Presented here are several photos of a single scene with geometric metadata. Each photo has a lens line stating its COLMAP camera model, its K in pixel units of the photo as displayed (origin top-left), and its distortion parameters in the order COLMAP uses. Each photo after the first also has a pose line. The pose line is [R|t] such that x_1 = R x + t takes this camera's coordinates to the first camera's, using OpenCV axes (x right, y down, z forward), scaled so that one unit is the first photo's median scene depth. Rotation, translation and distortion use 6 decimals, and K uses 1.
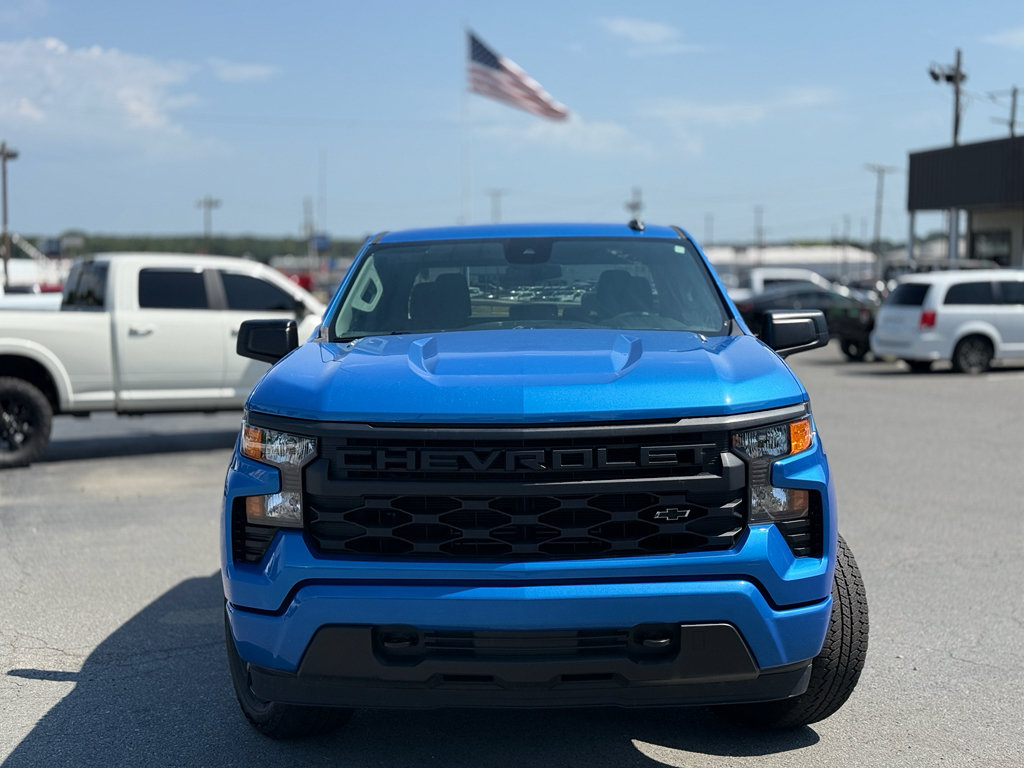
lens RADIAL K [[1400.5, 0, 519.3], [0, 1400.5, 382.3], [0, 0, 1]] dist [0.180762, -0.329701]
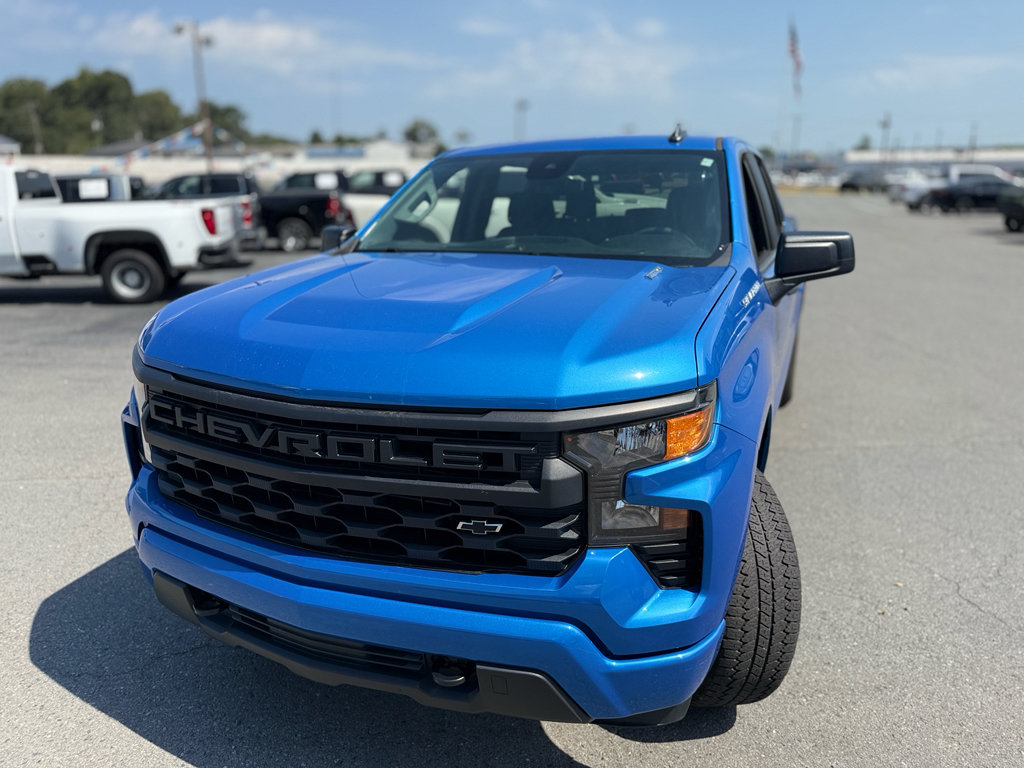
lens RADIAL K [[712.1, 0, 506.5], [0, 712.1, 385.9], [0, 0, 1]] dist [0.110129, -0.195748]
pose [[0.926322, 0.105613, -0.361626, 0.256095], [-0.025656, 0.975357, 0.219136, -0.069515], [0.375858, -0.193712, 0.906204, 0.654874]]
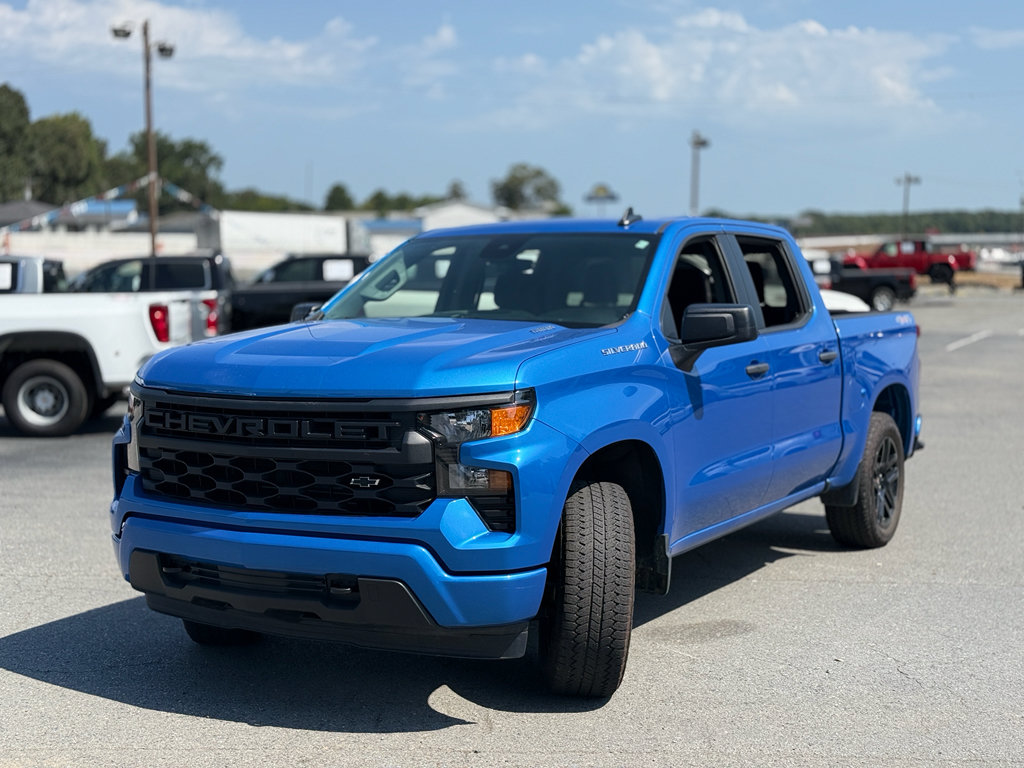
lens RADIAL K [[1400.5, 0, 519.3], [0, 1400.5, 382.3], [0, 0, 1]] dist [0.180762, -0.329701]
pose [[0.875171, 0.044105, -0.481799, 0.762076], [-0.036562, 0.999018, 0.025039, -0.020747], [0.482430, -0.004298, 0.875924, 0.055244]]
